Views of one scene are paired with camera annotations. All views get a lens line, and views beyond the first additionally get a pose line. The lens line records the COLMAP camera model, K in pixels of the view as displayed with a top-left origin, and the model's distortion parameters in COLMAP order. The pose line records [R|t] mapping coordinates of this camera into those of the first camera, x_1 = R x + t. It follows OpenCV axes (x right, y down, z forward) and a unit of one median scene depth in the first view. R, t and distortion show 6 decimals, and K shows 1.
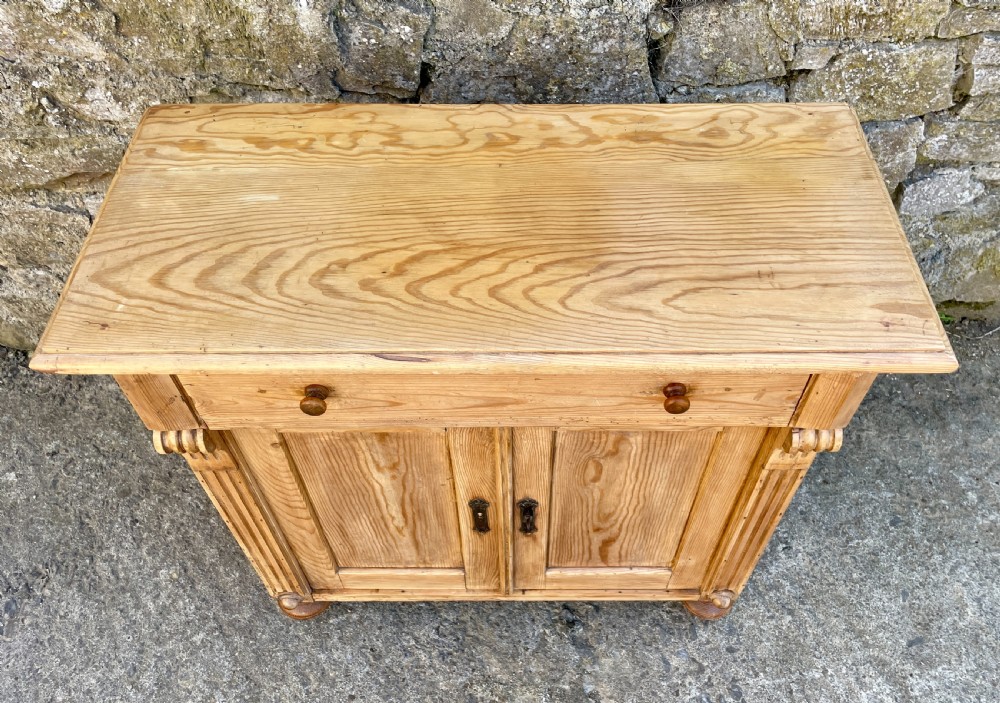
lens RADIAL K [[805.0, 0, 522.5], [0, 805.0, 345.7], [0, 0, 1]] dist [0.082829, -0.115639]
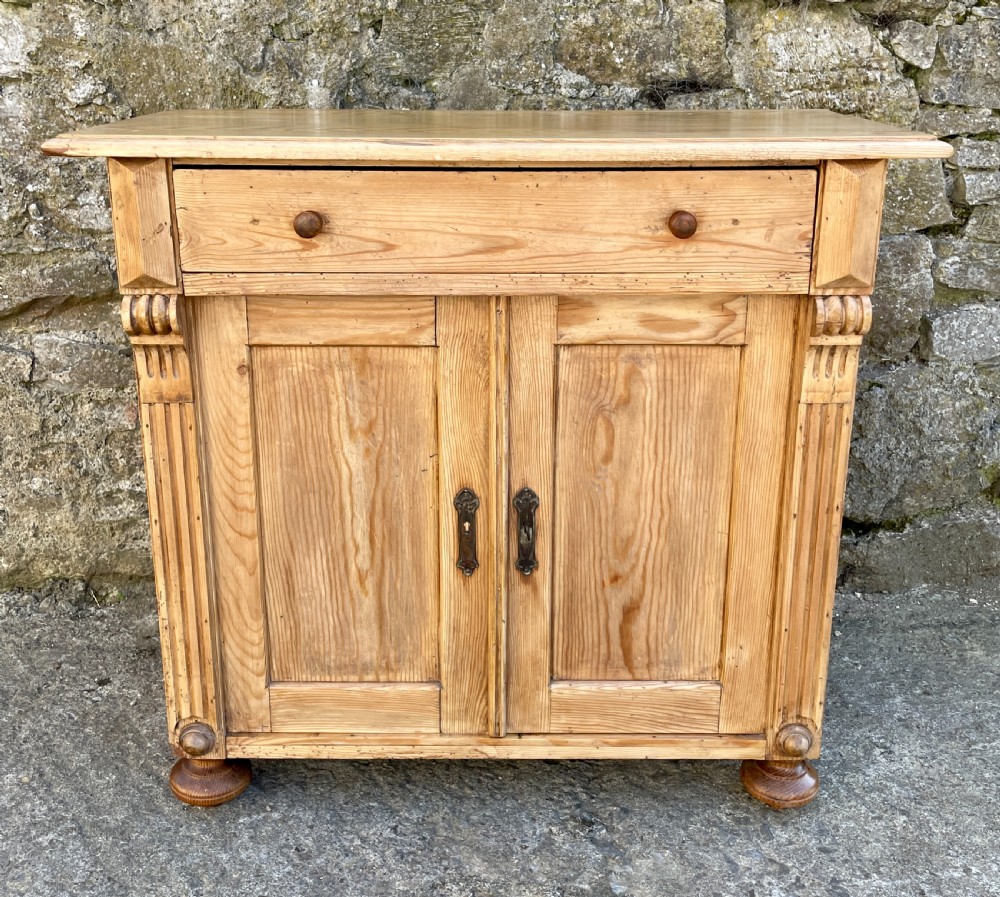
lens RADIAL K [[1086.3, 0, 497.5], [0, 1086.3, 380.9], [0, 0, 1]] dist [0.085307, -0.115408]
pose [[0.999989, 0.002313, -0.003973, -0.016903], [-0.004154, 0.824862, -0.565319, 0.647180], [0.001969, 0.565330, 0.824862, 0.020773]]
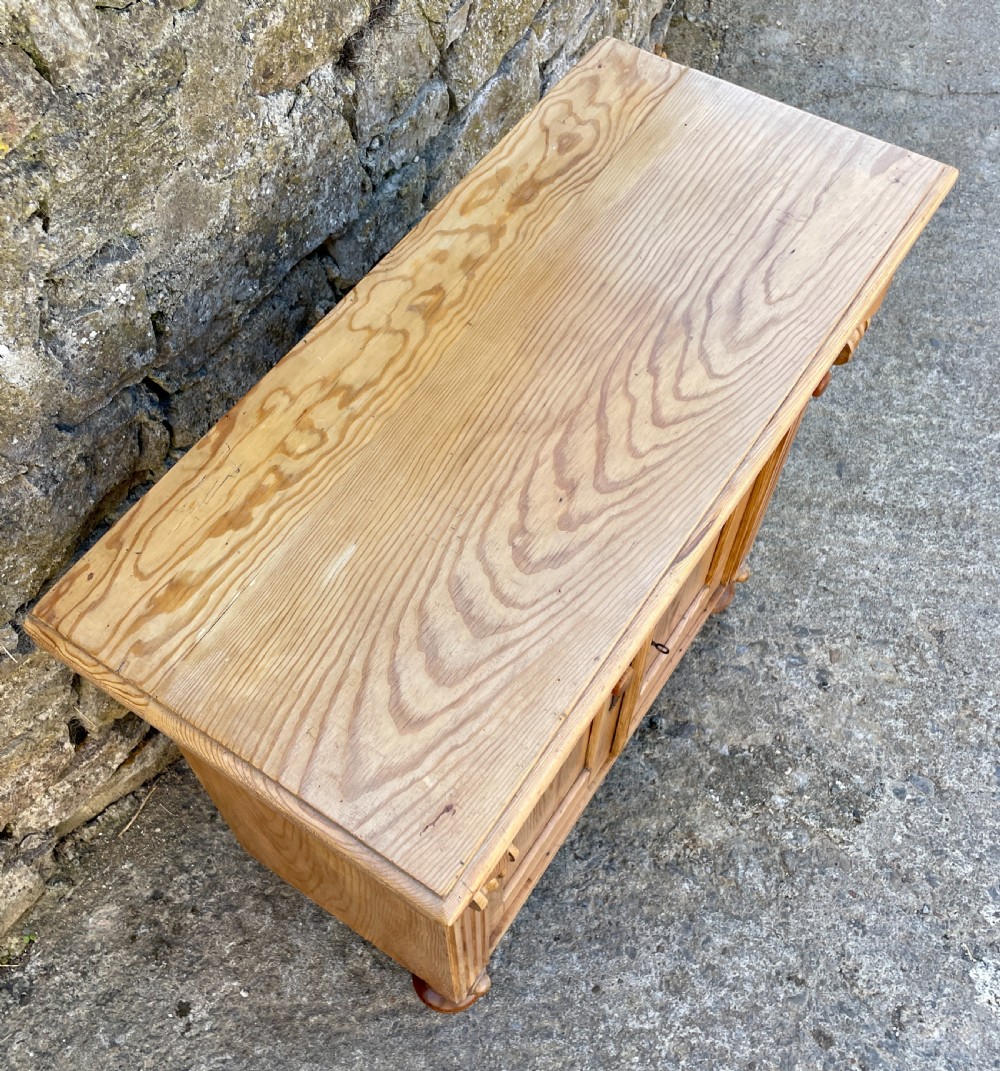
lens RADIAL K [[1074.2, 0, 459.2], [0, 1074.2, 557.2], [0, 0, 1]] dist [0.091615, -0.134820]
pose [[0.569967, -0.707805, 0.417313, -0.472664], [0.660745, 0.696725, 0.279268, -0.275025], [-0.488419, 0.116564, 0.864789, 0.101864]]
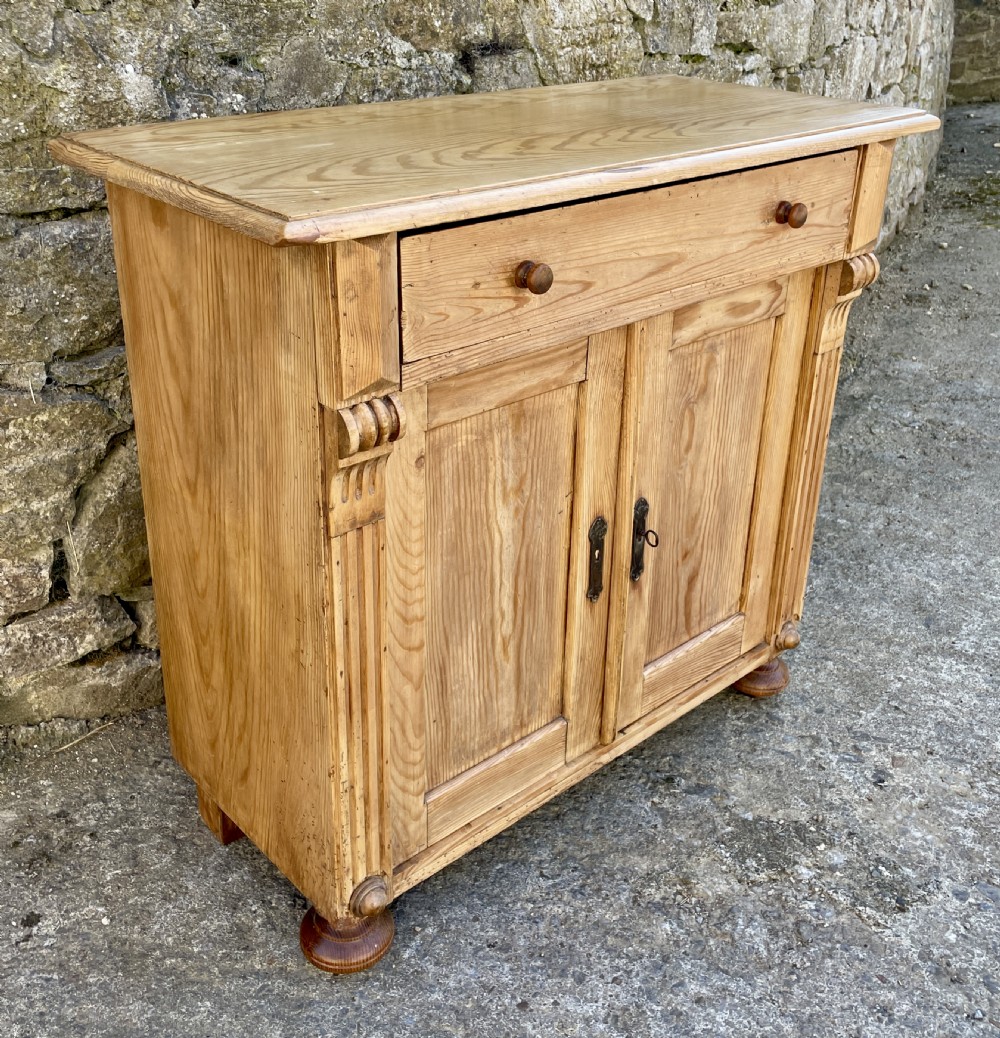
lens RADIAL K [[1130.7, 0, 503.5], [0, 1130.7, 443.6], [0, 0, 1]] dist [0.086791, -0.117628]
pose [[0.745107, -0.262310, 0.613196, -0.700359], [0.508960, 0.817807, -0.268610, 0.339582], [-0.431018, 0.512235, 0.742859, 0.160922]]
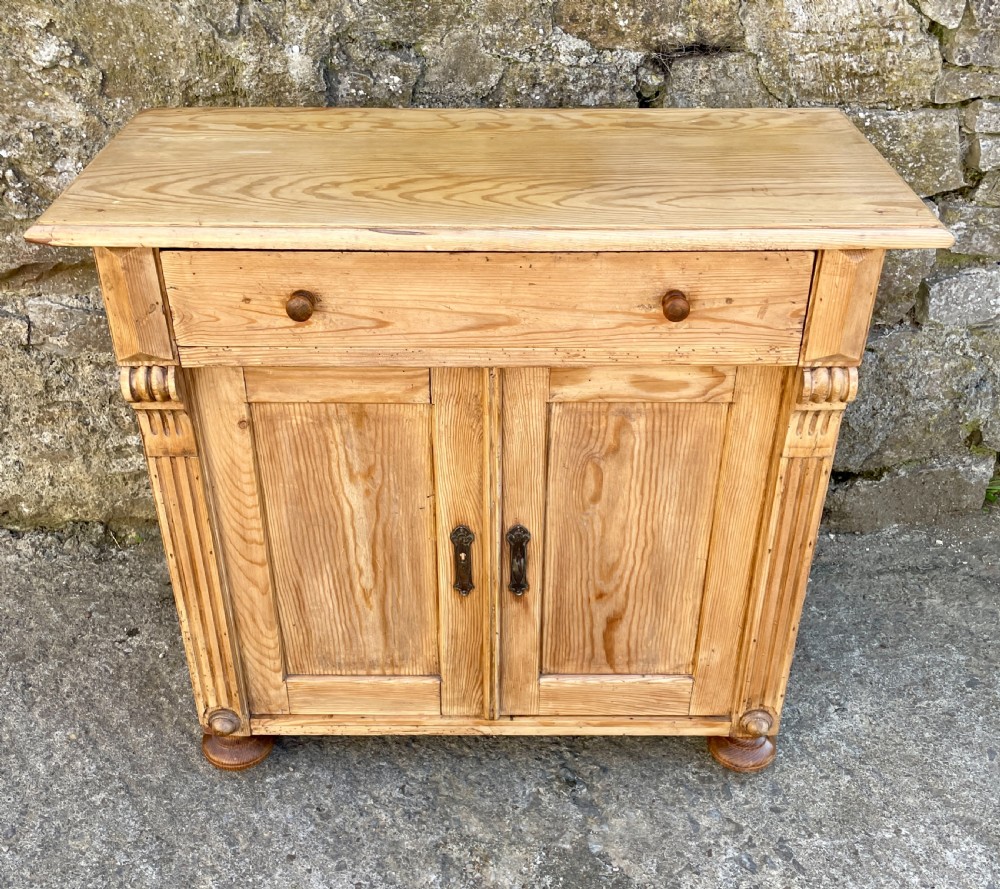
lens RADIAL K [[1084.0, 0, 497.7], [0, 1084.0, 479.8], [0, 0, 1]] dist [0.090132, -0.127302]
pose [[0.999994, 0.002977, -0.001784, -0.012722], [-0.003380, 0.951995, -0.306094, 0.446749], [0.000788, 0.306098, 0.952000, -0.116500]]
